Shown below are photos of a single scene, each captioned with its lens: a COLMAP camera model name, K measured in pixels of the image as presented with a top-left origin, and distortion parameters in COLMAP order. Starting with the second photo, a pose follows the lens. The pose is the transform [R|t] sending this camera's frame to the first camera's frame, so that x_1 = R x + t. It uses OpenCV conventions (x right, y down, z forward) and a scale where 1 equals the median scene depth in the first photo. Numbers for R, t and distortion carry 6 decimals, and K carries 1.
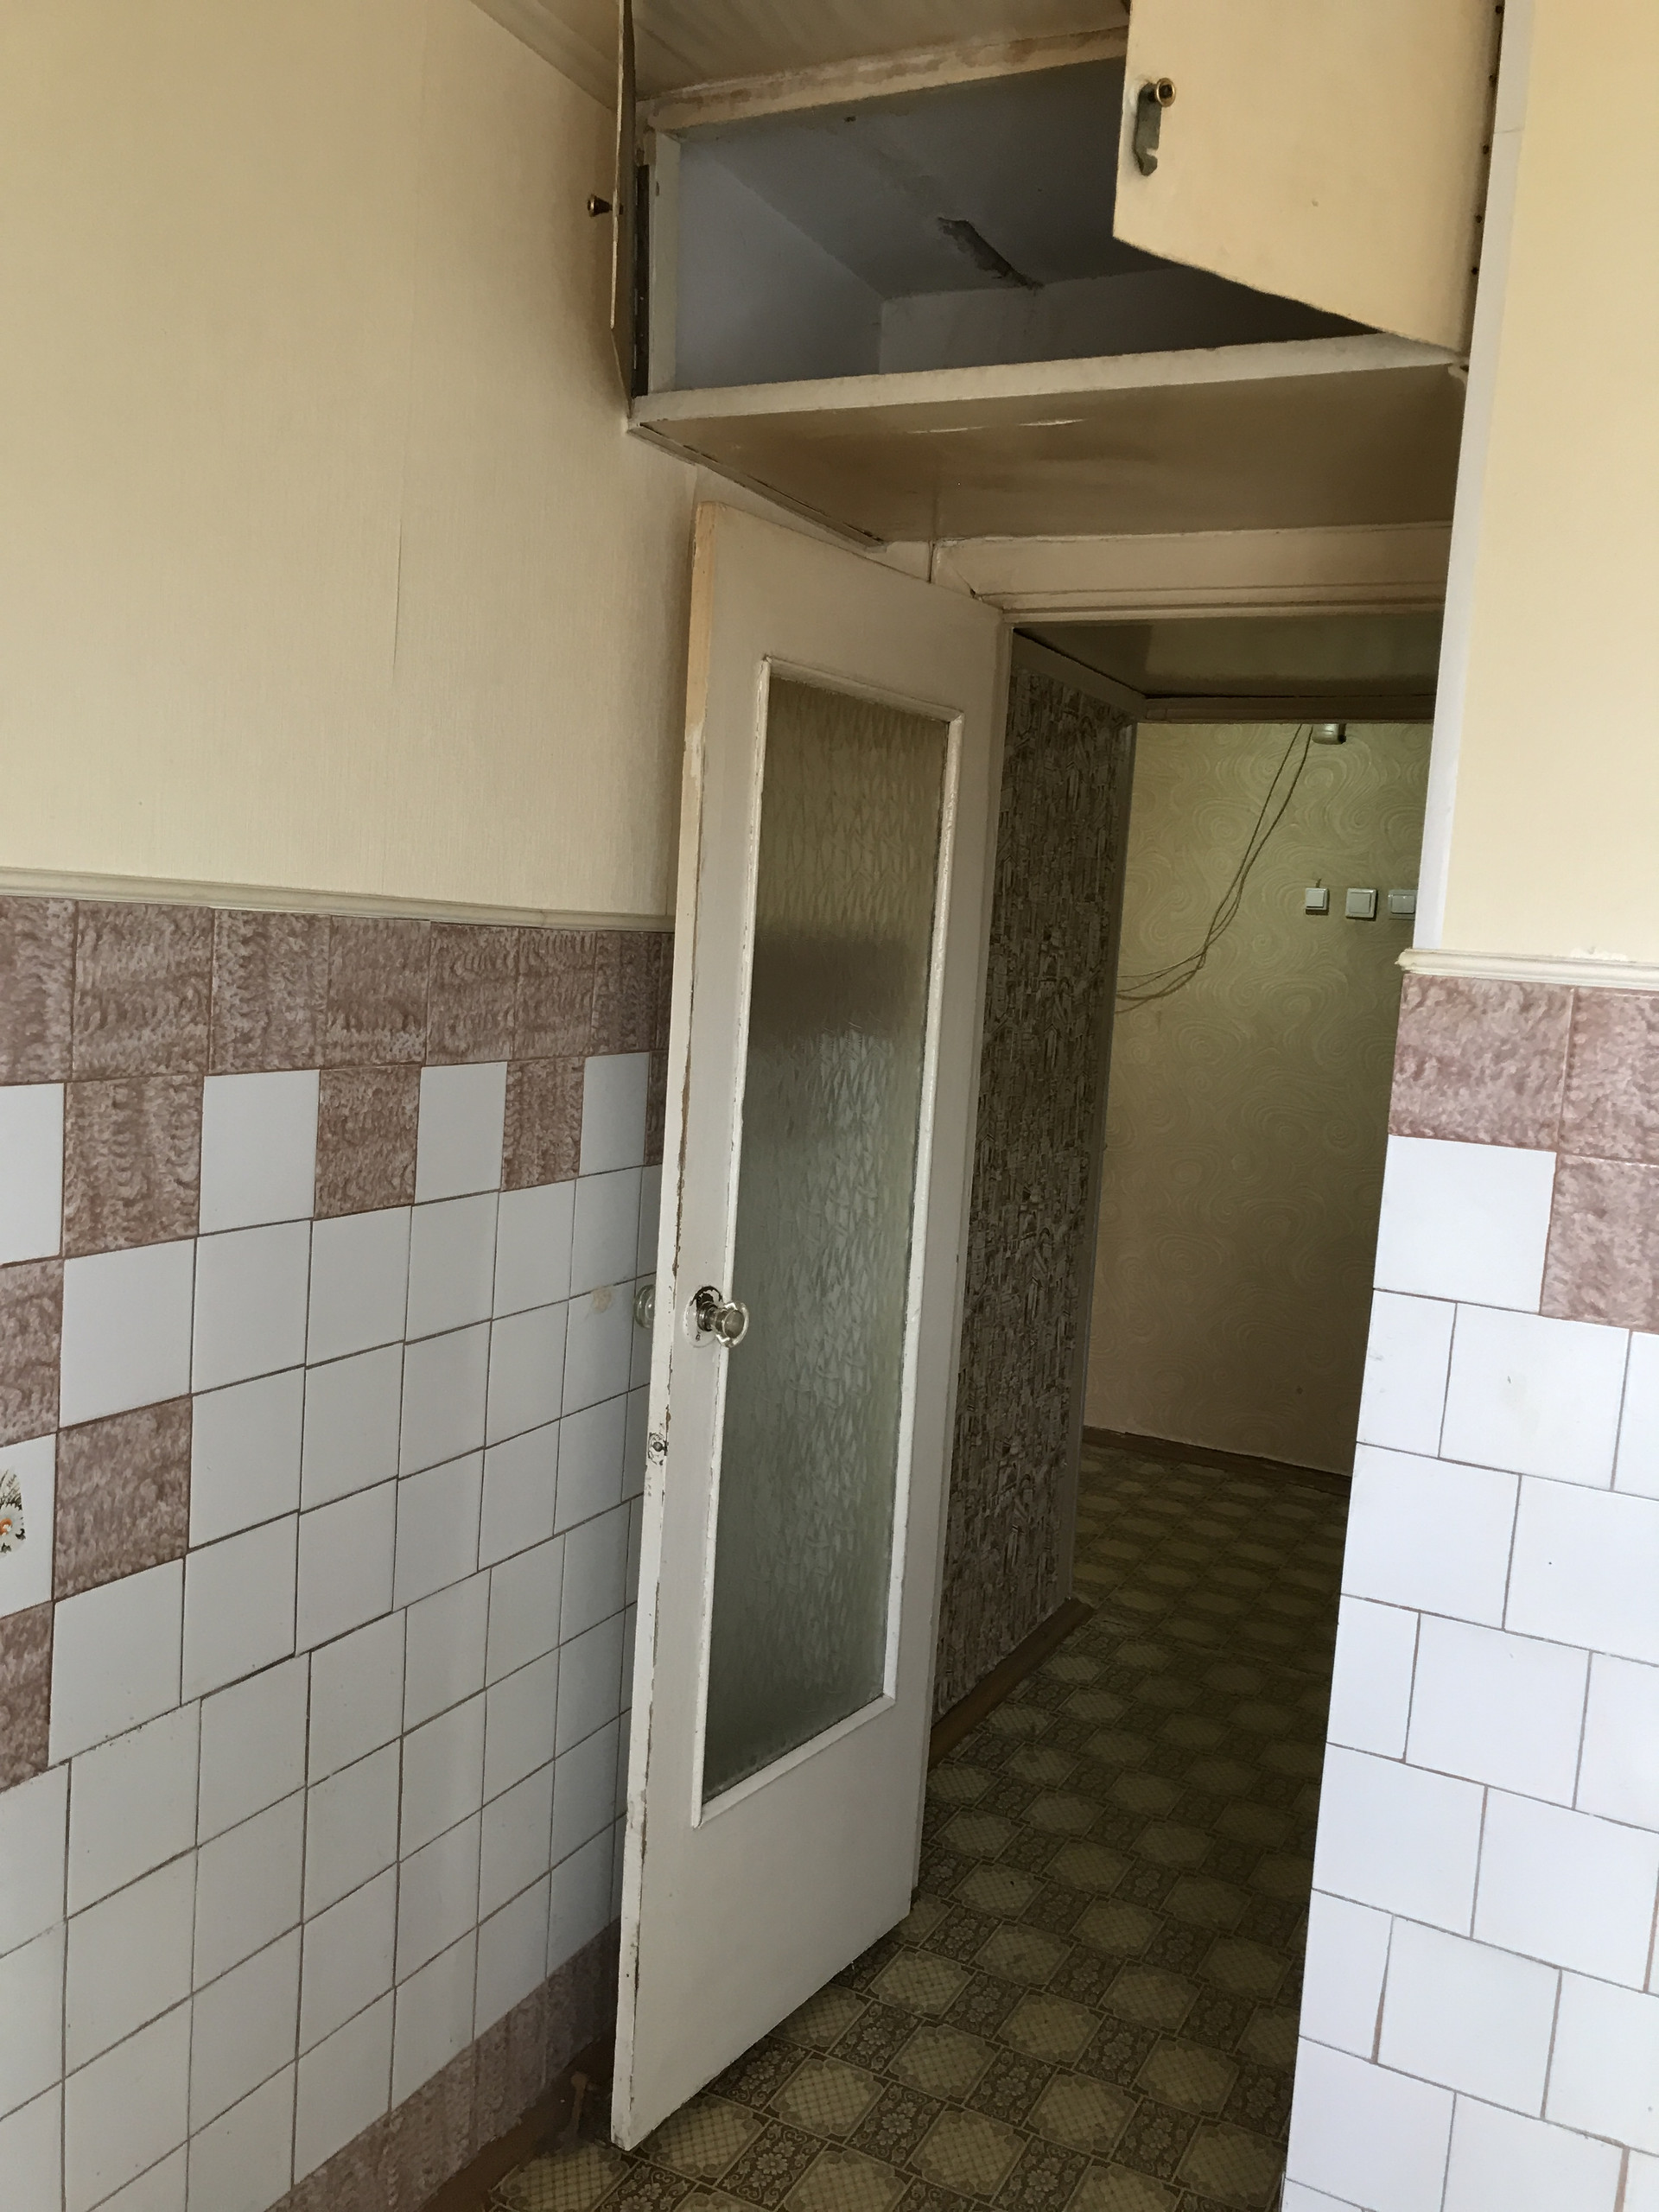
lens RADIAL K [[1605.9, 0, 827.4], [0, 1605.9, 1101.7], [0, 0, 1]] dist [-0.005764, -0.000784]
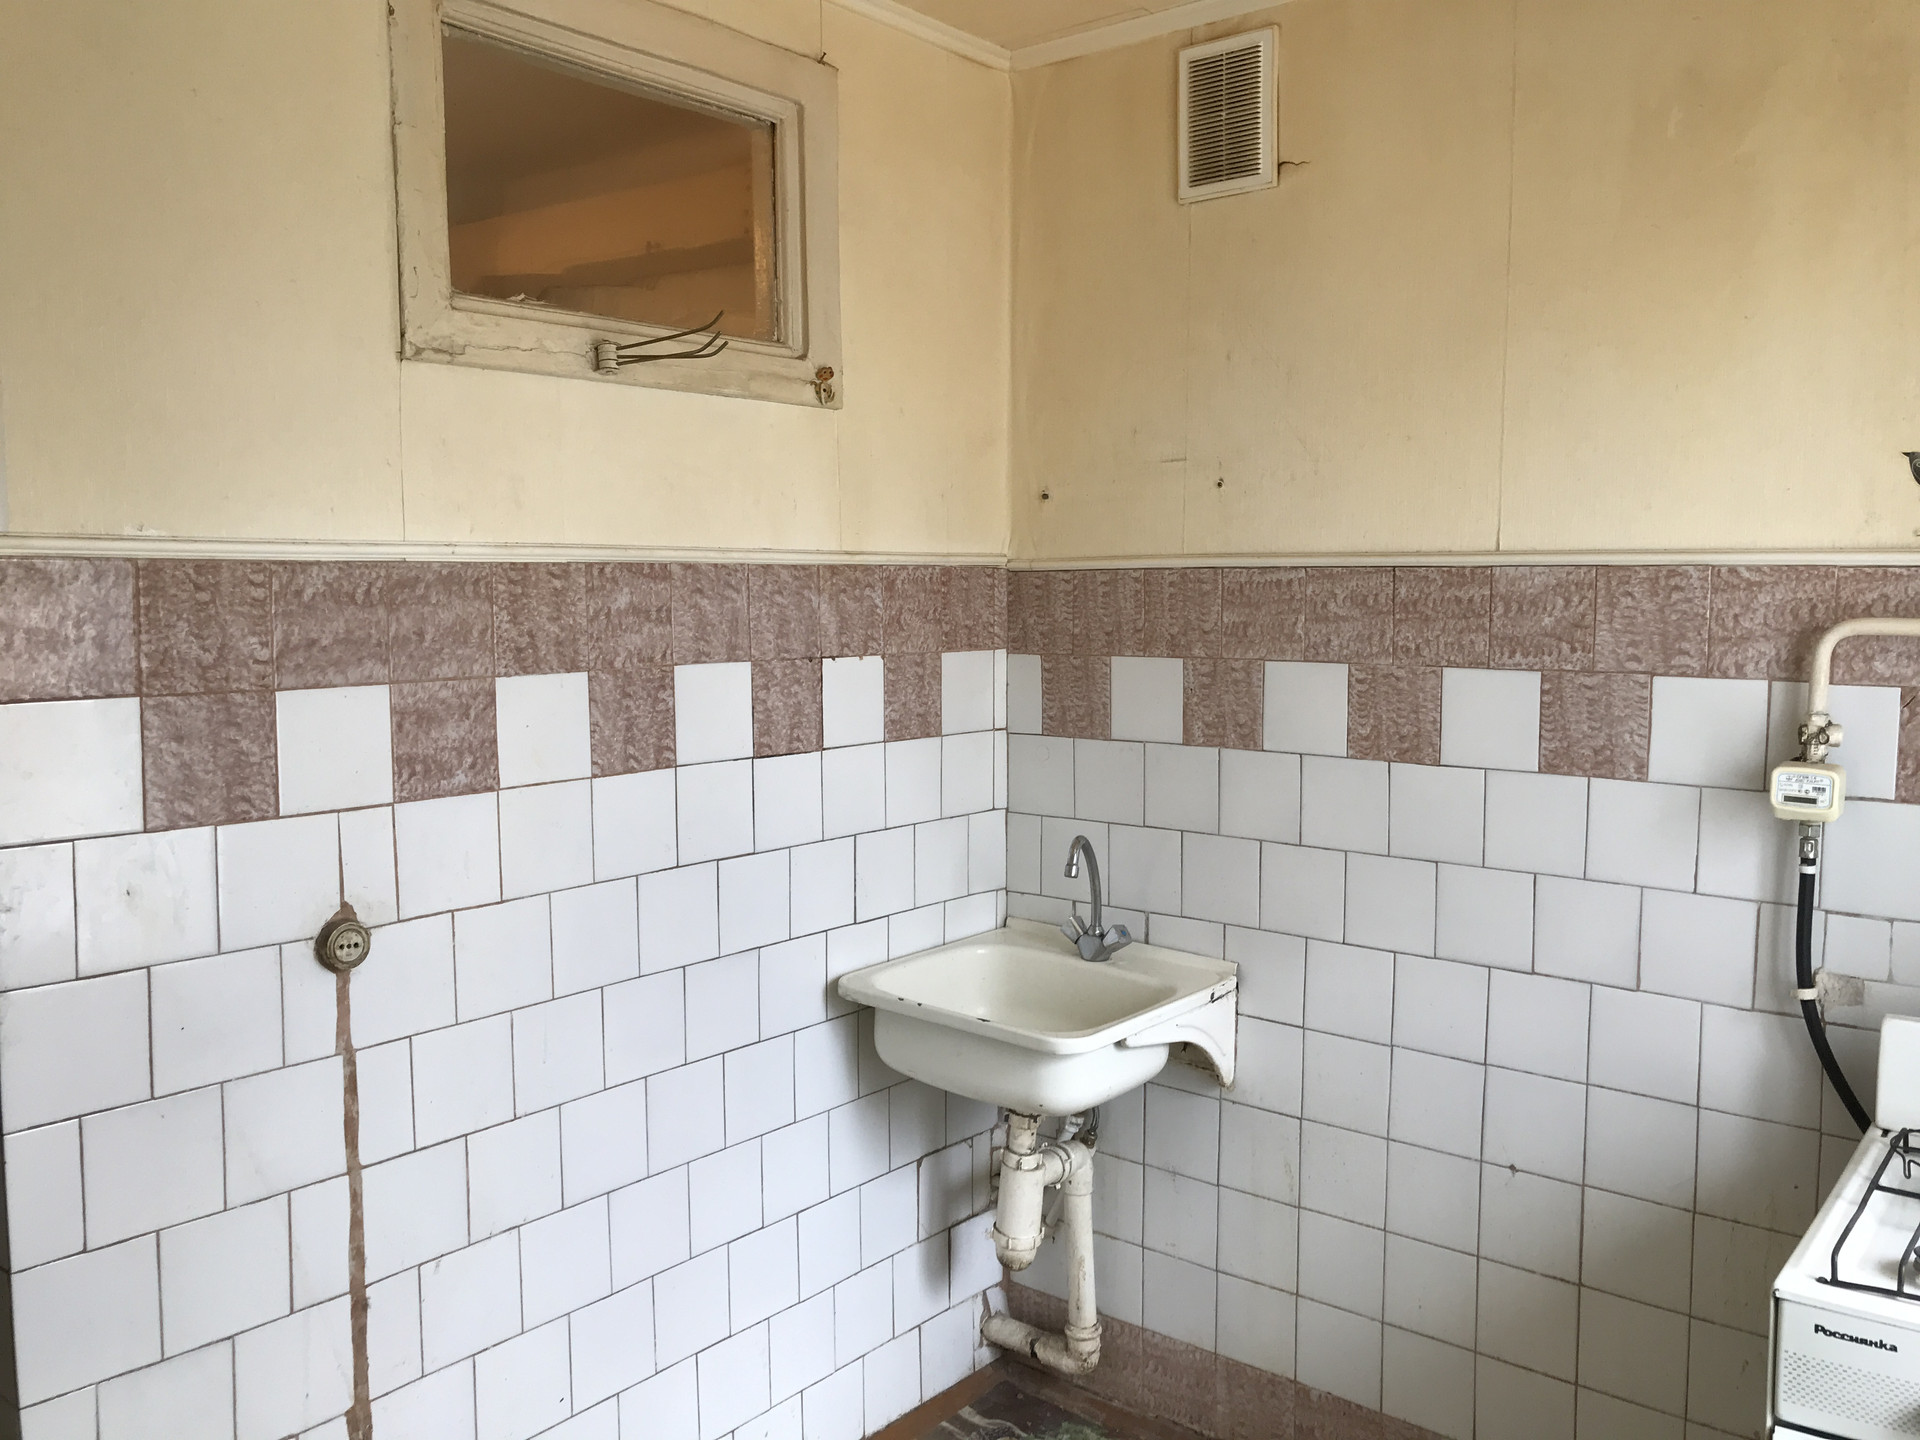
lens RADIAL K [[1568.9, 0, 961.5], [0, 1568.9, 725.3], [0, 0, 1]] dist [-0.000151, 0.007539]
pose [[0.249477, -0.154416, 0.955990, -0.528529], [0.103044, 0.985833, 0.132345, -0.040261], [-0.962883, 0.065492, 0.261854, 0.095146]]
